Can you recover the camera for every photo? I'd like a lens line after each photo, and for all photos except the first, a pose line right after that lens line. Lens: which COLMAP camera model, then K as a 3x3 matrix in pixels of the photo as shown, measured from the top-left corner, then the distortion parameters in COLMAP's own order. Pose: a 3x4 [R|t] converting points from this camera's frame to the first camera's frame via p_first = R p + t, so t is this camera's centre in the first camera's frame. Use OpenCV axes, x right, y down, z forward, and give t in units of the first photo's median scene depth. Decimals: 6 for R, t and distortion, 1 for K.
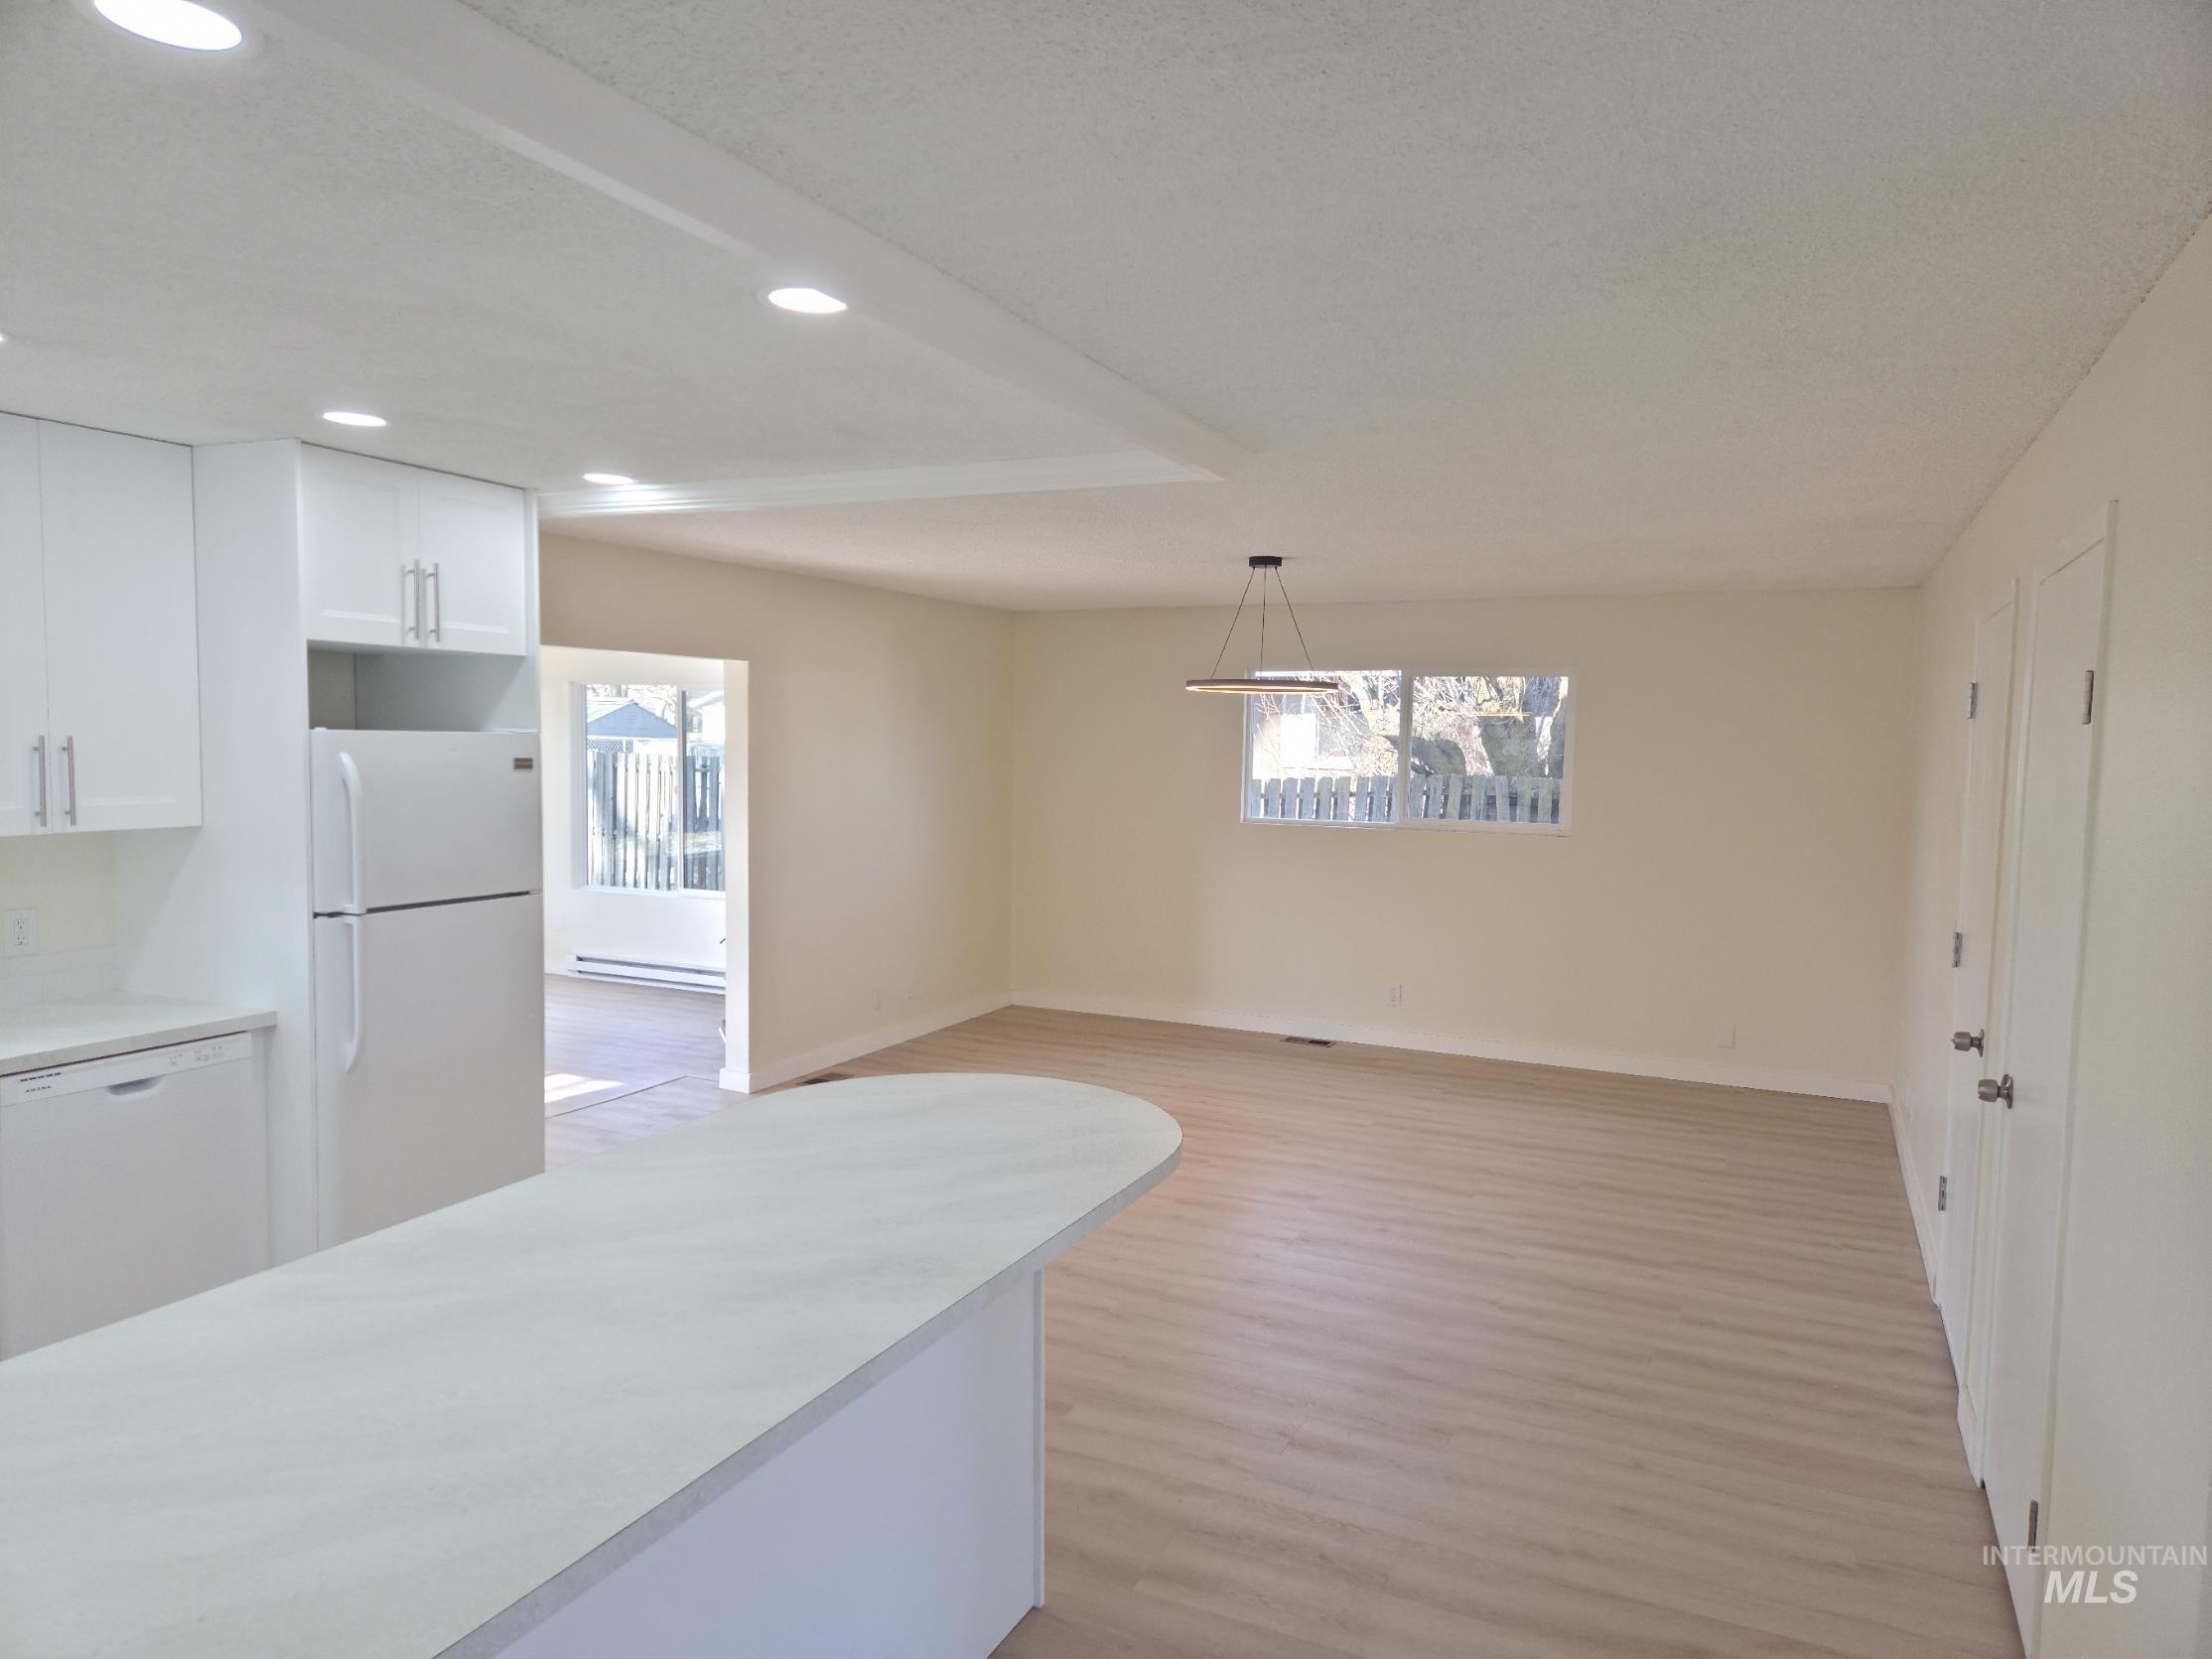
lens RADIAL K [[1474.6, 0, 1122.5], [0, 1474.6, 822.7], [0, 0, 1]] dist [0.059452, -0.018630]
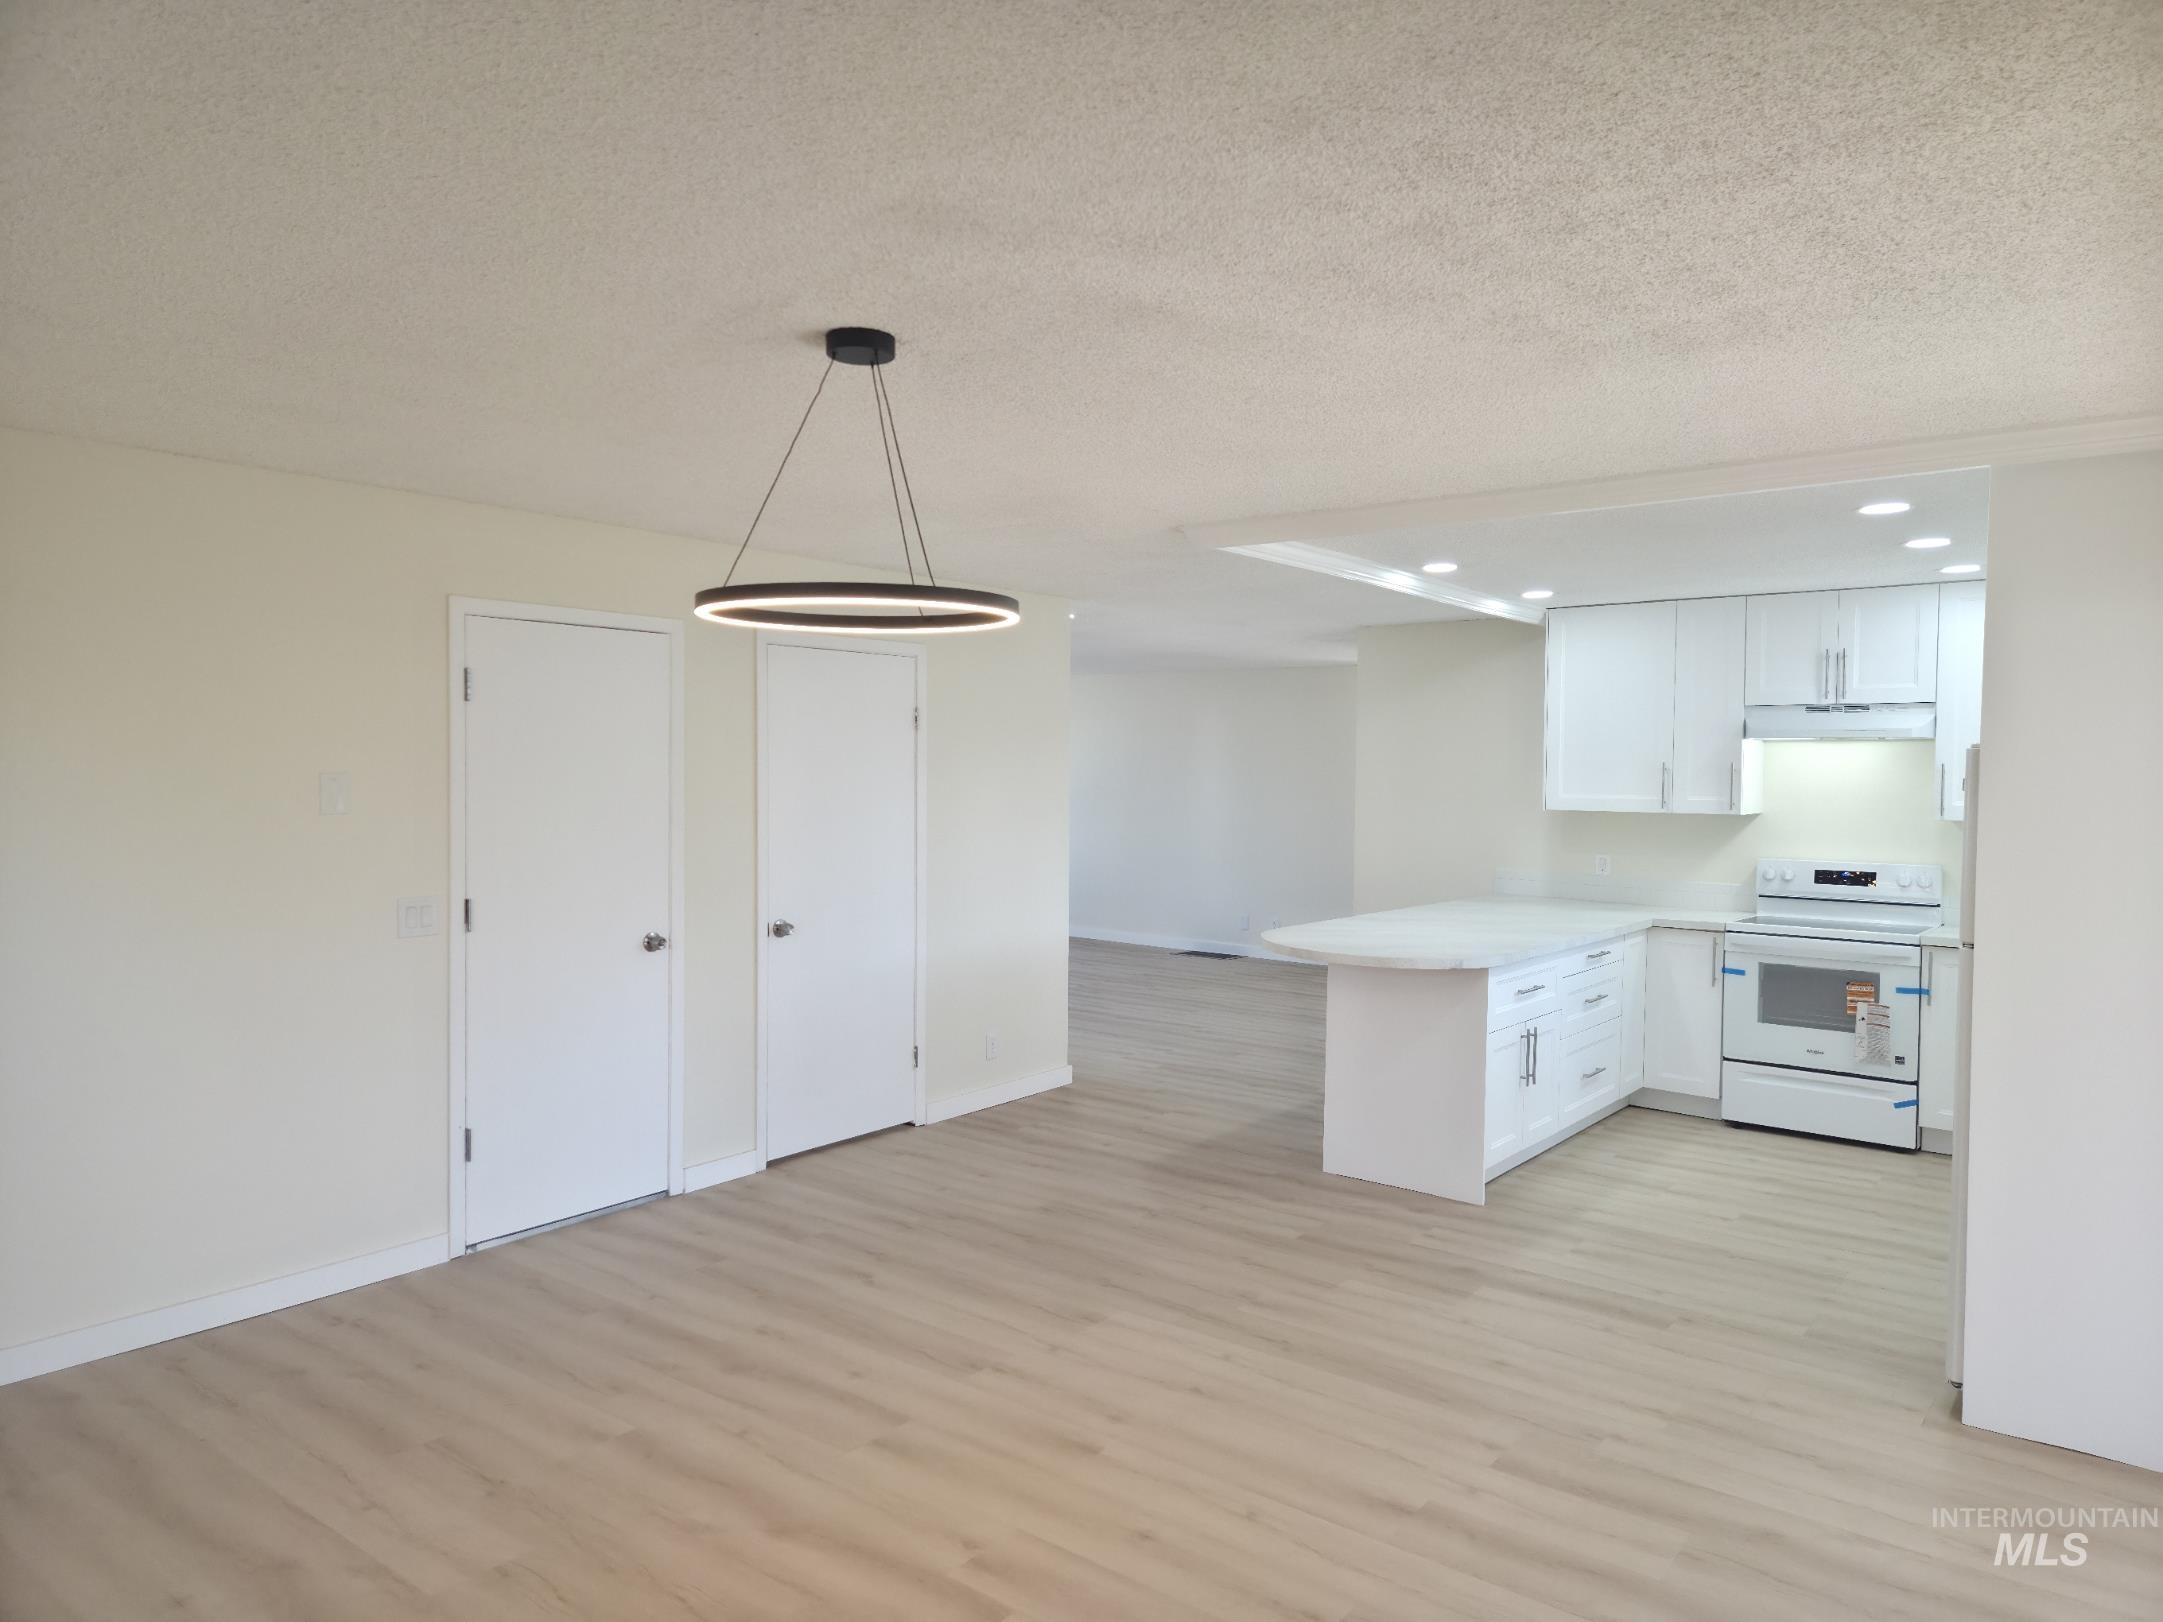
lens RADIAL K [[1441.9, 0, 1088.9], [0, 1441.9, 811.8], [0, 0, 1]] dist [0.059452, -0.018630]
pose [[-0.973347, -0.030893, 0.227249, -0.116145], [-0.009333, 0.995401, 0.095344, -0.095928], [-0.229149, 0.090681, -0.969158, 1.947804]]
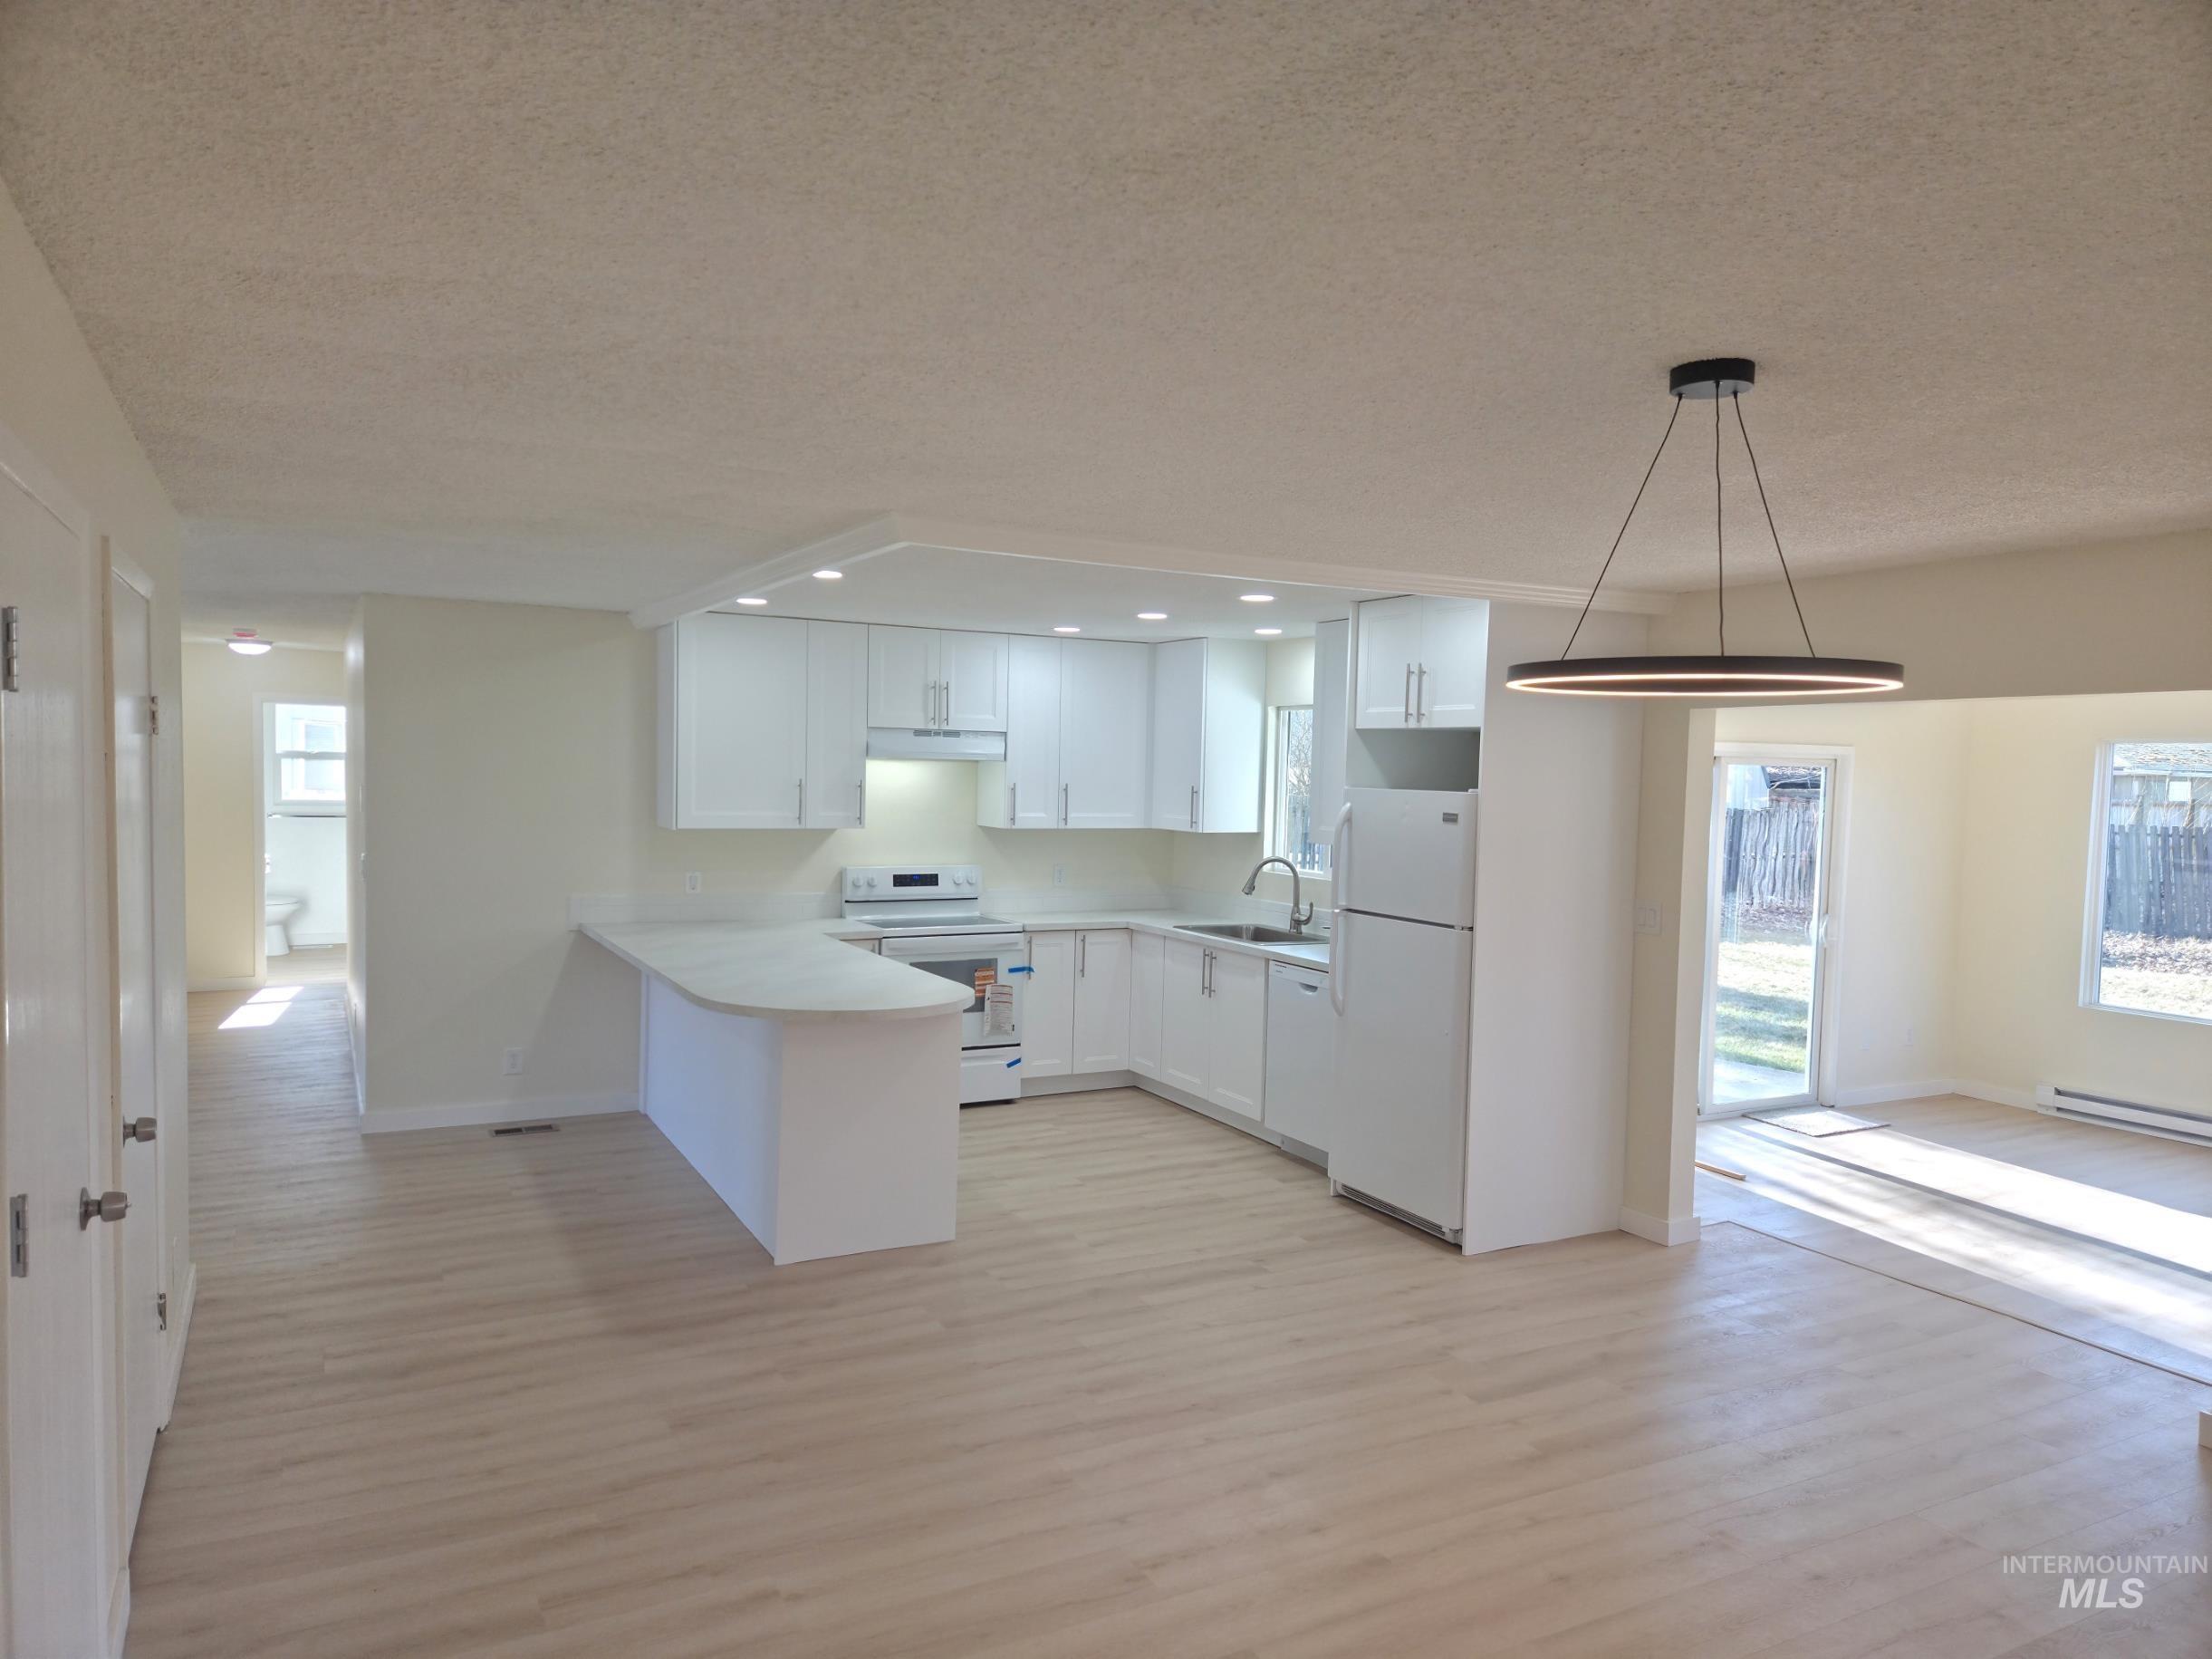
lens RADIAL K [[1474.8, 0, 1109.9], [0, 1474.8, 847.5], [0, 0, 1]] dist [0.059452, -0.018630]
pose [[-0.601609, 0.019709, -0.798548, 0.728681], [-0.081668, 0.992939, 0.086034, -0.098681], [0.794605, 0.116975, -0.595751, 1.531037]]
